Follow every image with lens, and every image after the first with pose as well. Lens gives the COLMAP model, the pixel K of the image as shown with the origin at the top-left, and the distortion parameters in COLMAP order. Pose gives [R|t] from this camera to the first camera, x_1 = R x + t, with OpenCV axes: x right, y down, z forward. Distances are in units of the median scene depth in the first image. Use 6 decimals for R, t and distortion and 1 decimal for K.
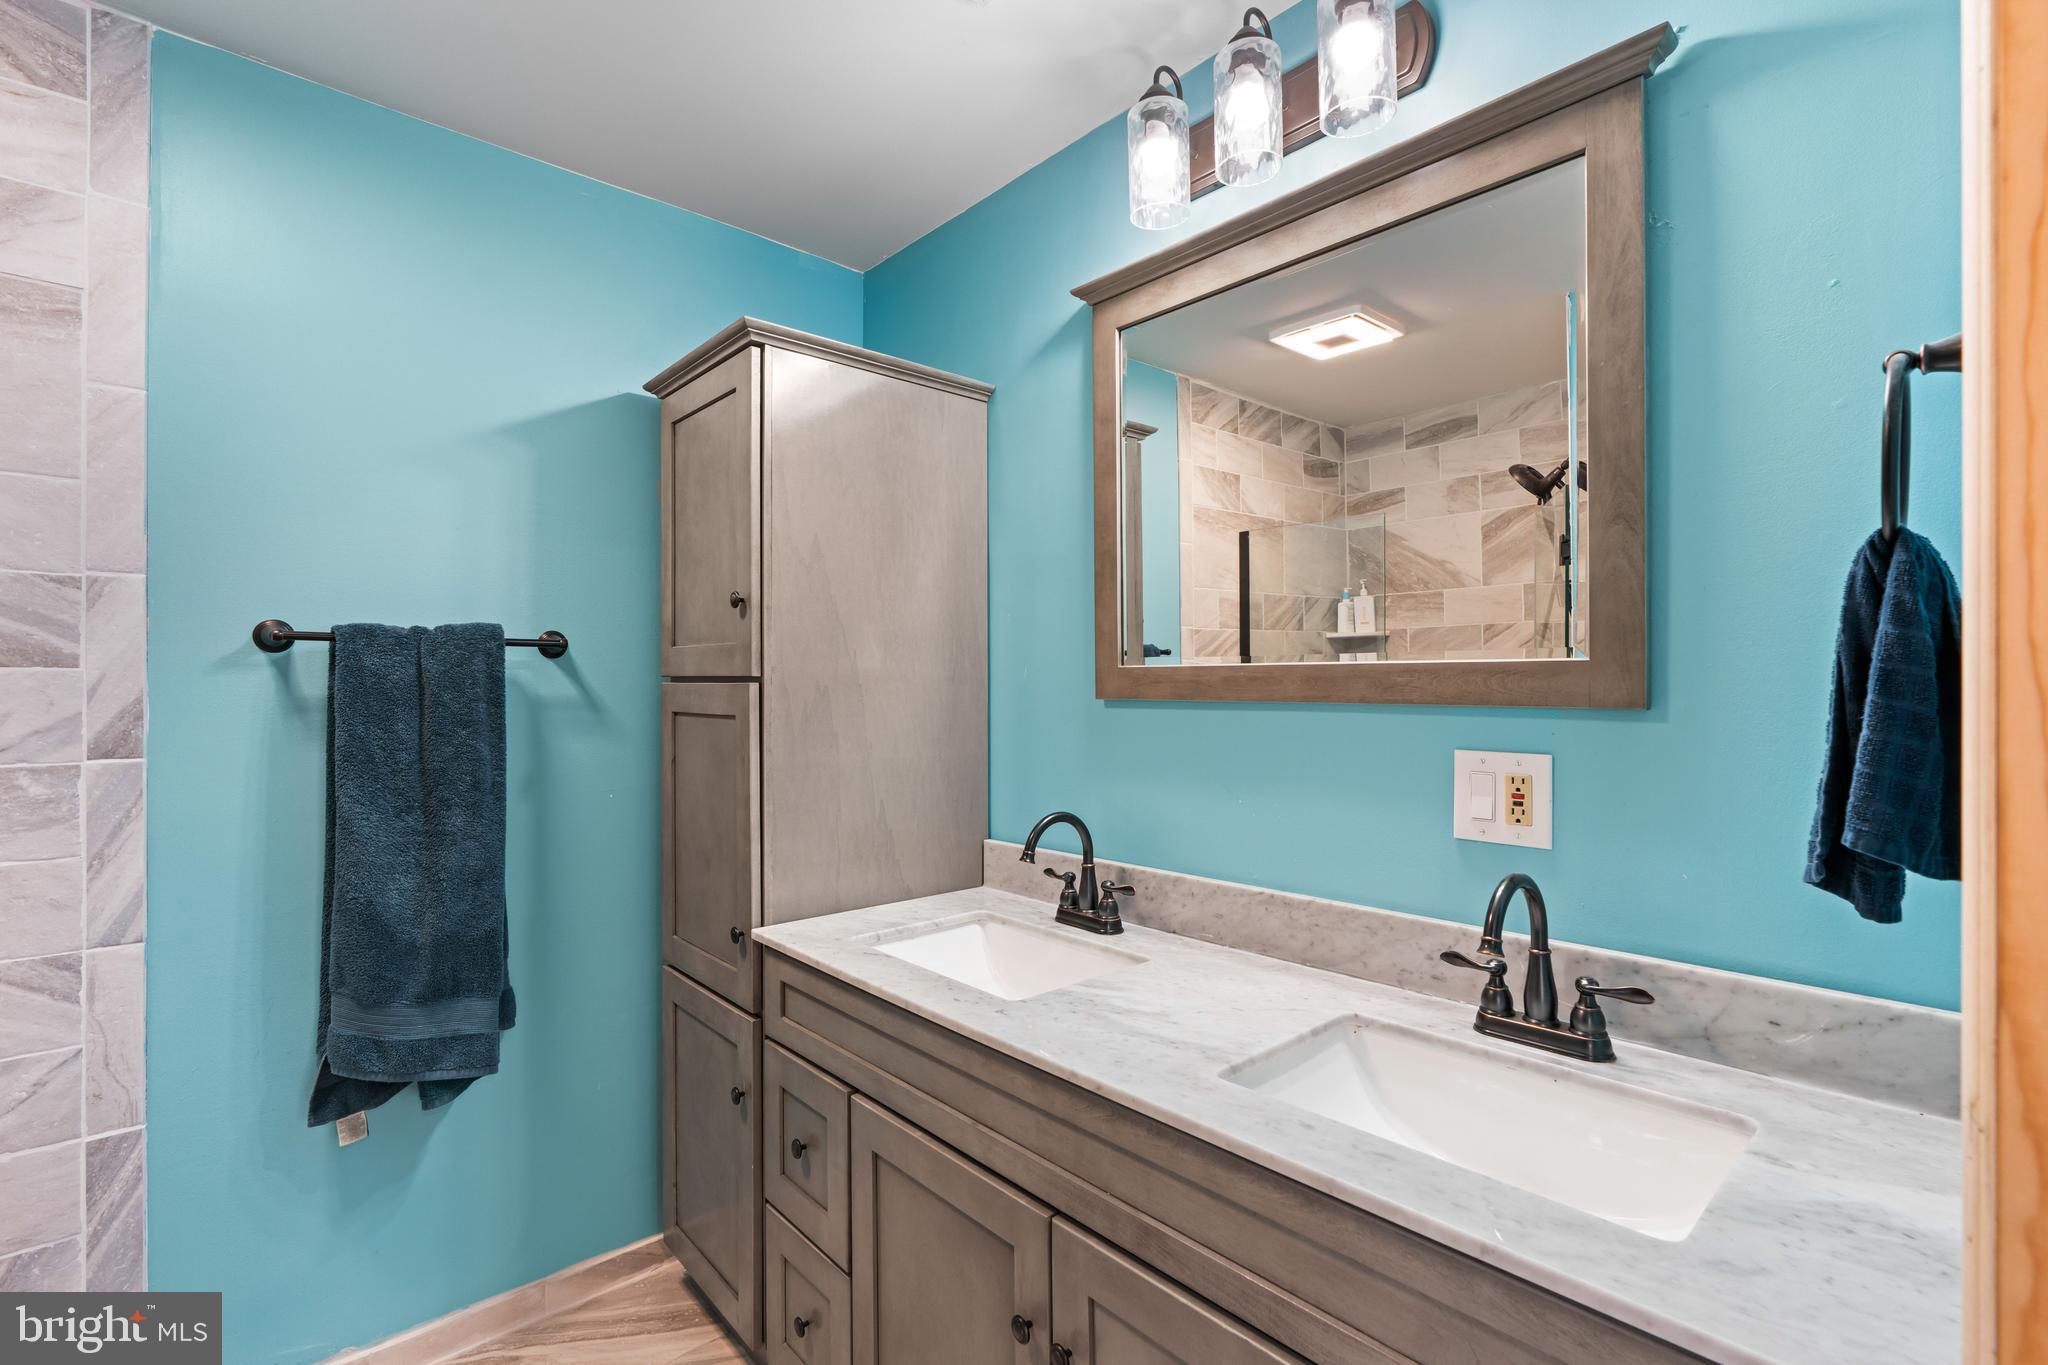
lens RADIAL K [[926.8, 0, 1029.2], [0, 926.8, 680.4], [0, 0, 1]] dist [0.002385, 0.001336]
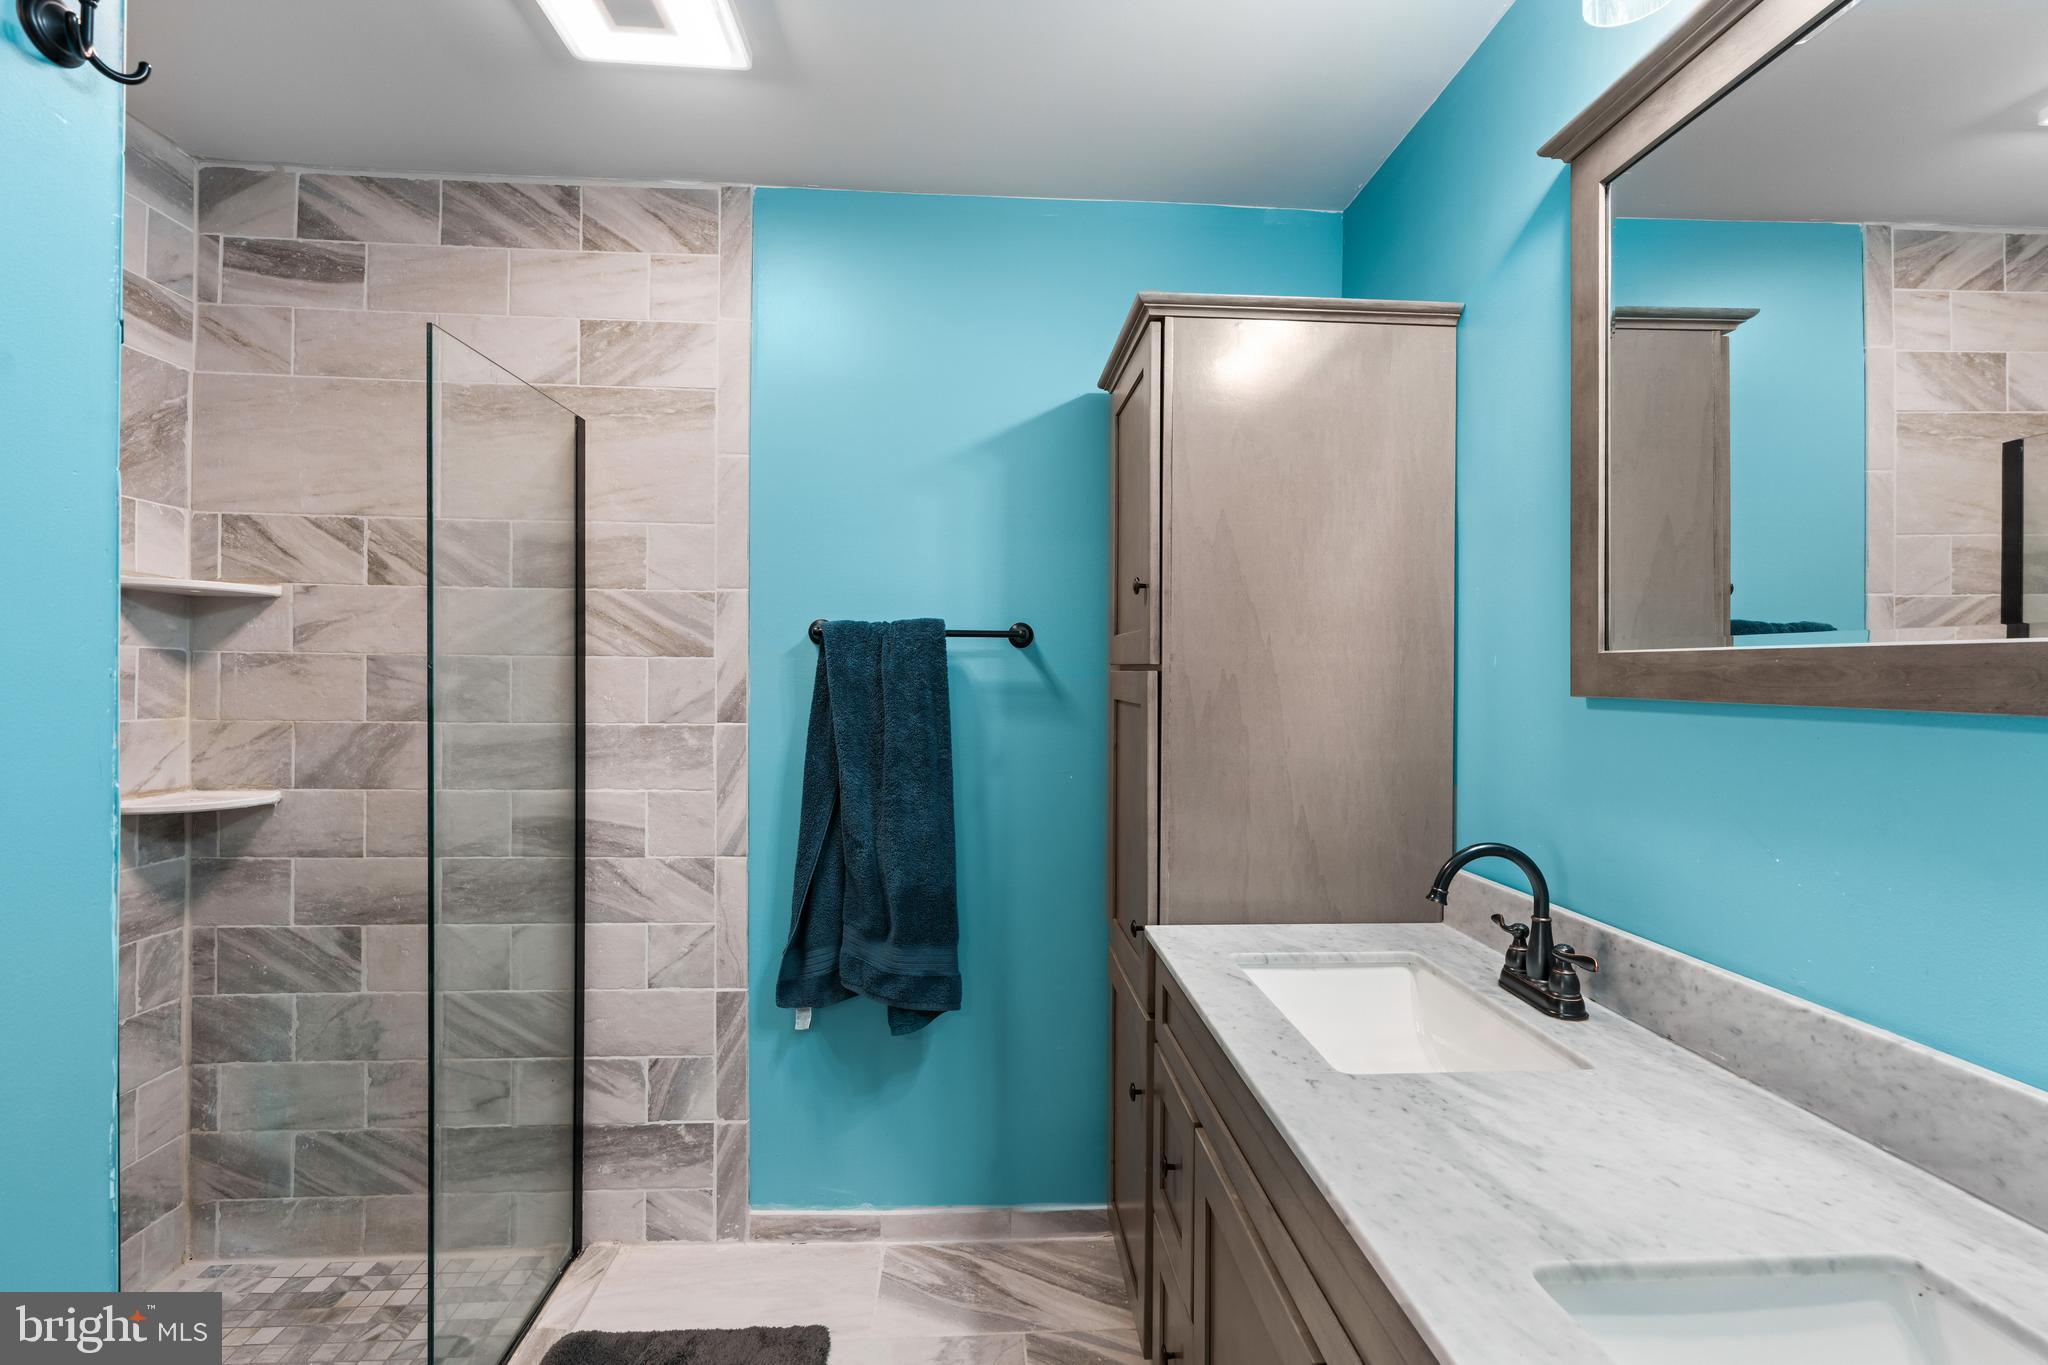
lens RADIAL K [[926.8, 0, 1026.4], [0, 926.8, 676.3], [0, 0, 1]] dist [0.002385, 0.001336]
pose [[0.787171, 0.009972, -0.616654, 0.196164], [-0.006404, 0.999948, 0.007995, 0.001121], [0.616702, -0.002345, 0.787194, 0.159330]]
